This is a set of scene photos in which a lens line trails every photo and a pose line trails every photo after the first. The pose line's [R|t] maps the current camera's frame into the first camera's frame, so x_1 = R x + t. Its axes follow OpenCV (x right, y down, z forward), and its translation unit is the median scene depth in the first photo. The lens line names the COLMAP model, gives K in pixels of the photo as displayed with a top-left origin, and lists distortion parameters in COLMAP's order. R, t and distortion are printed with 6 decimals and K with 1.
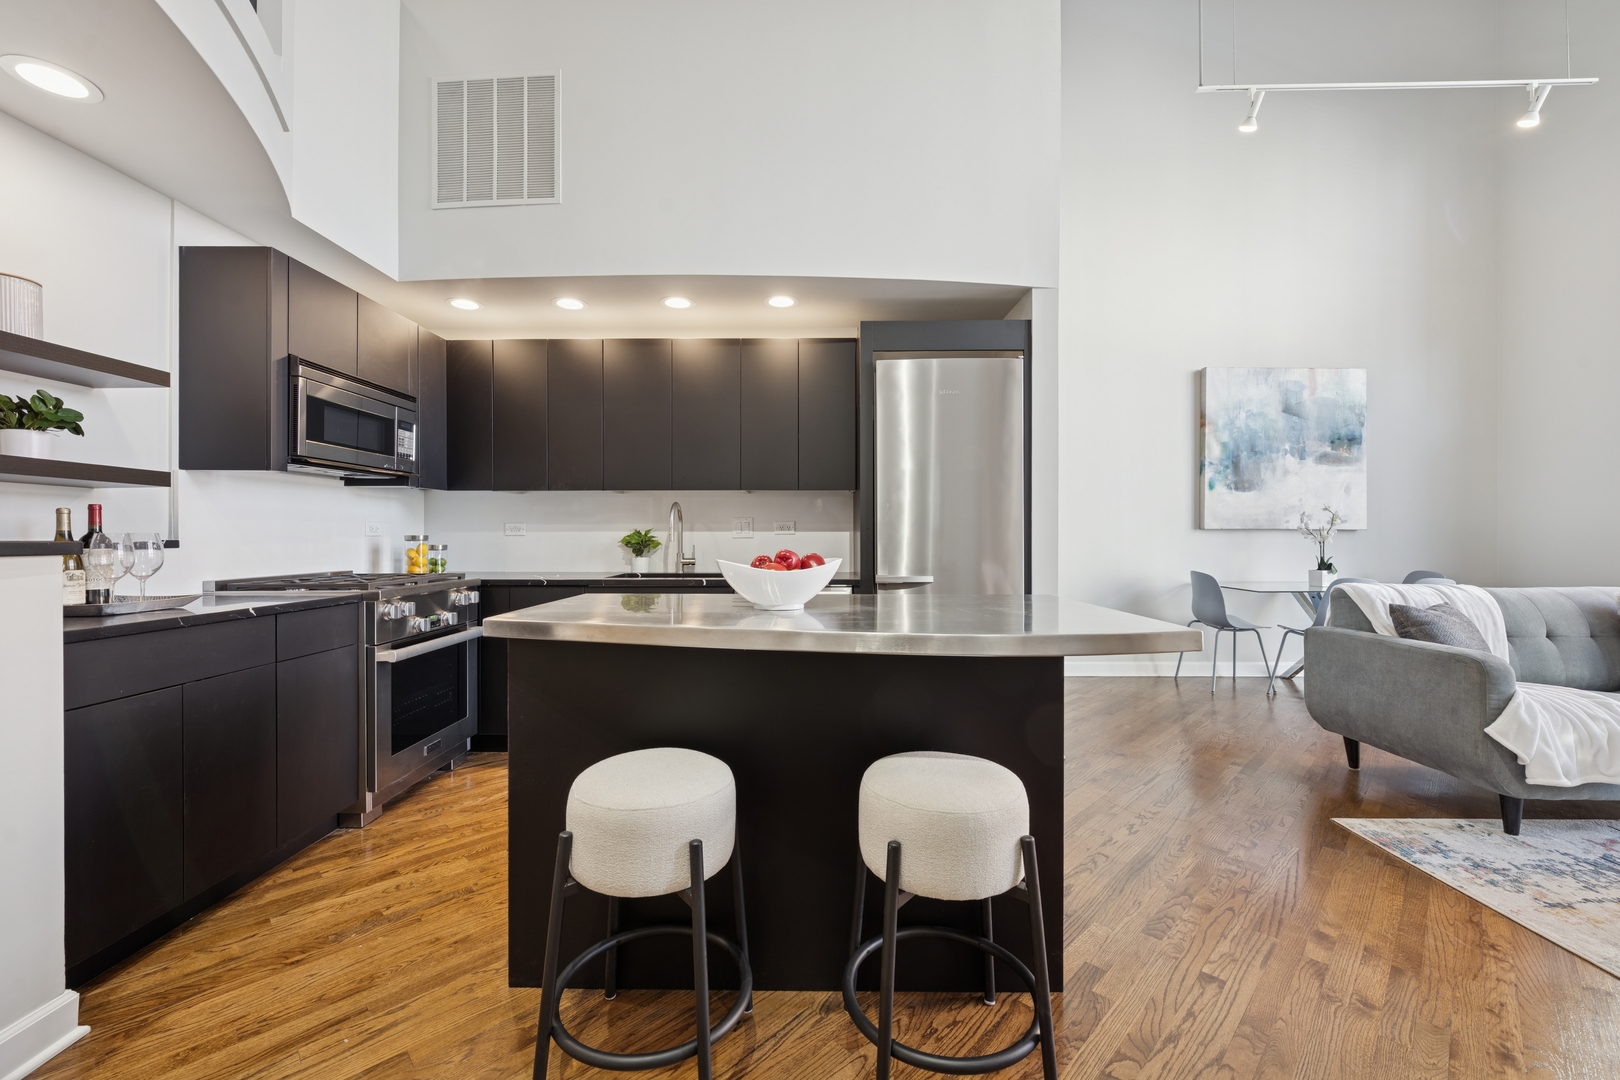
lens RADIAL K [[653.4, 0, 810.3], [0, 653.4, 536.0], [0, 0, 1]] dist [-0.006865, 0.000949]
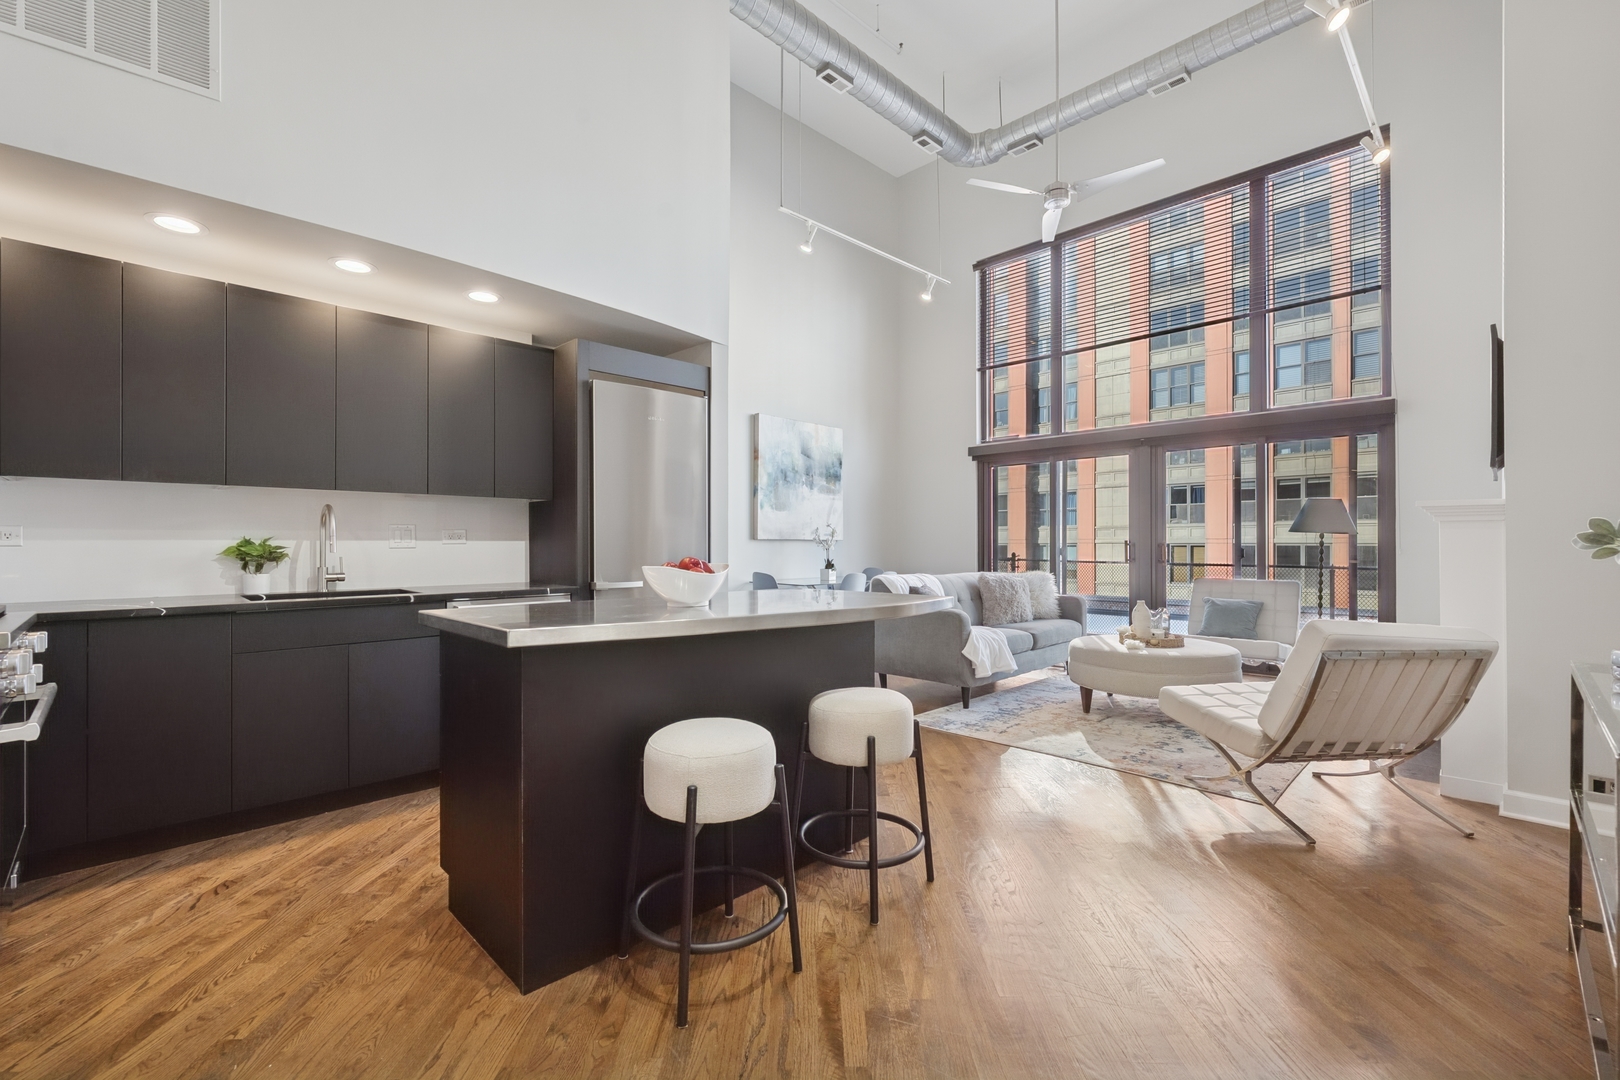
lens RADIAL K [[686.1, 0, 810.7], [0, 686.1, 541.8], [0, 0, 1]] dist [-0.006345, 0.001686]
pose [[0.700572, 0.001389, 0.713580, -0.402483], [0.001405, 0.999993, -0.003325, -0.001452], [-0.713580, 0.003332, 0.700566, -0.026072]]
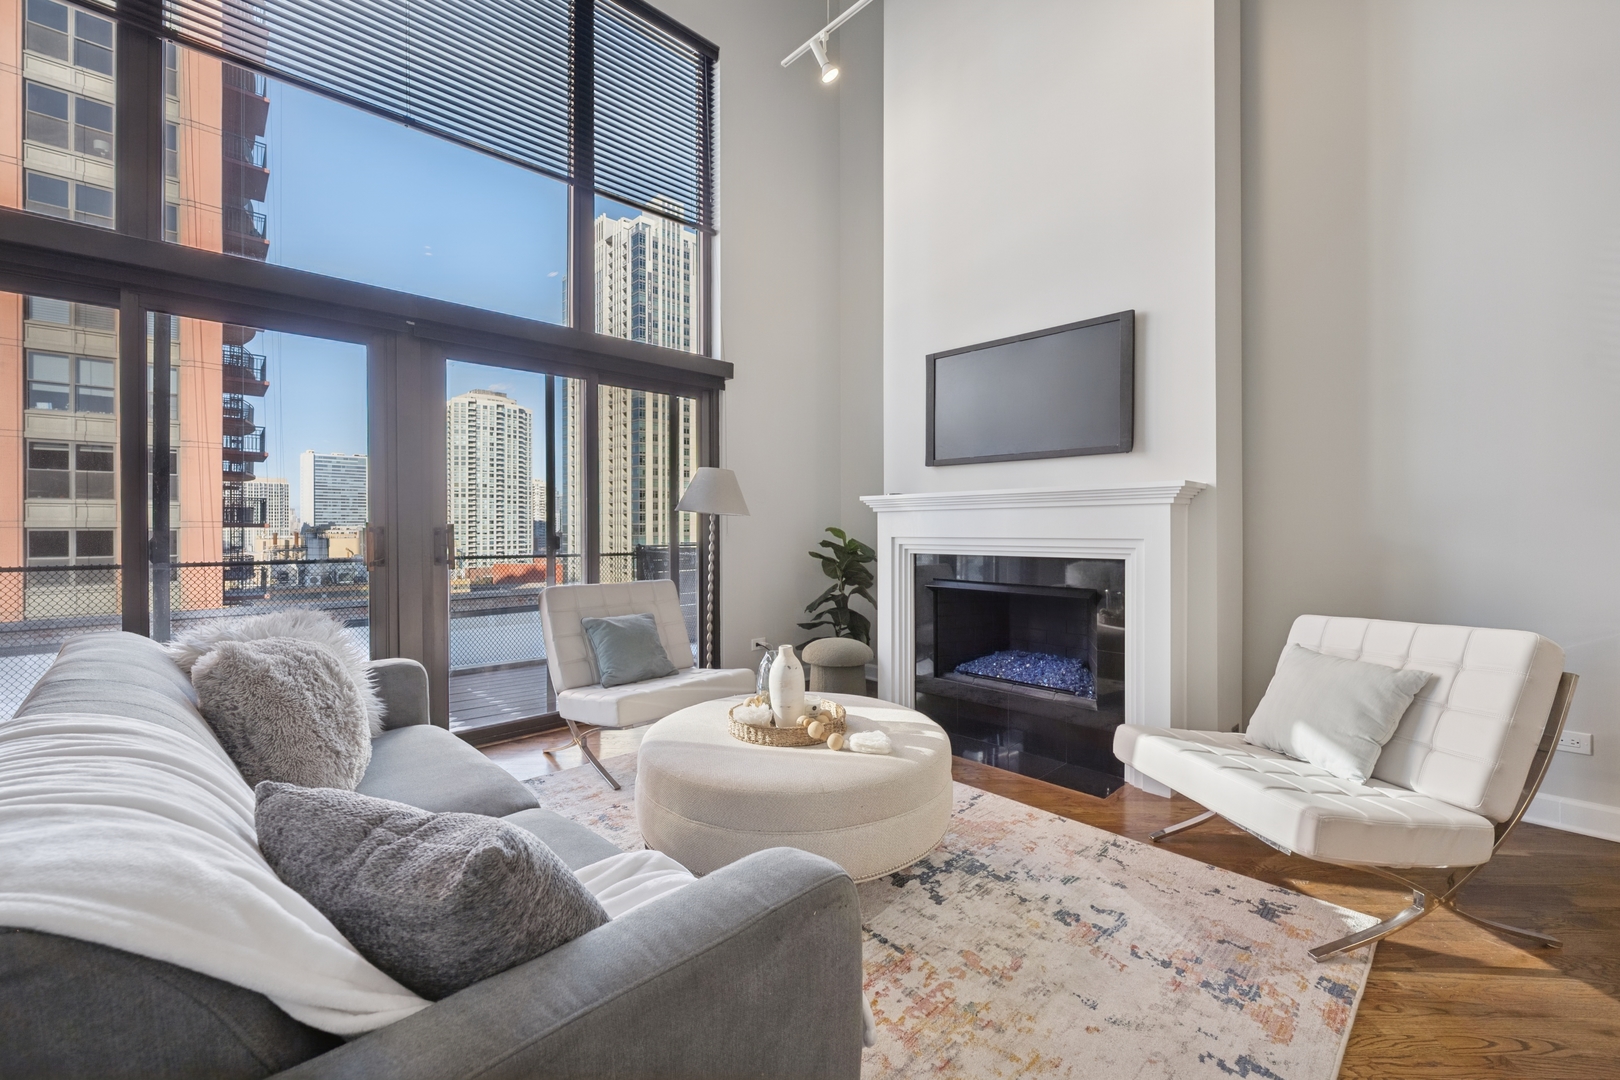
lens RADIAL K [[653.4, 0, 804.1], [0, 653.4, 528.6], [0, 0, 1]] dist [-0.006865, 0.000949]
pose [[-0.694869, -0.001351, 0.719135, 0.510895], [0.002240, 0.999989, 0.004043, -0.003346], [-0.719133, 0.004420, -0.694859, 0.838068]]
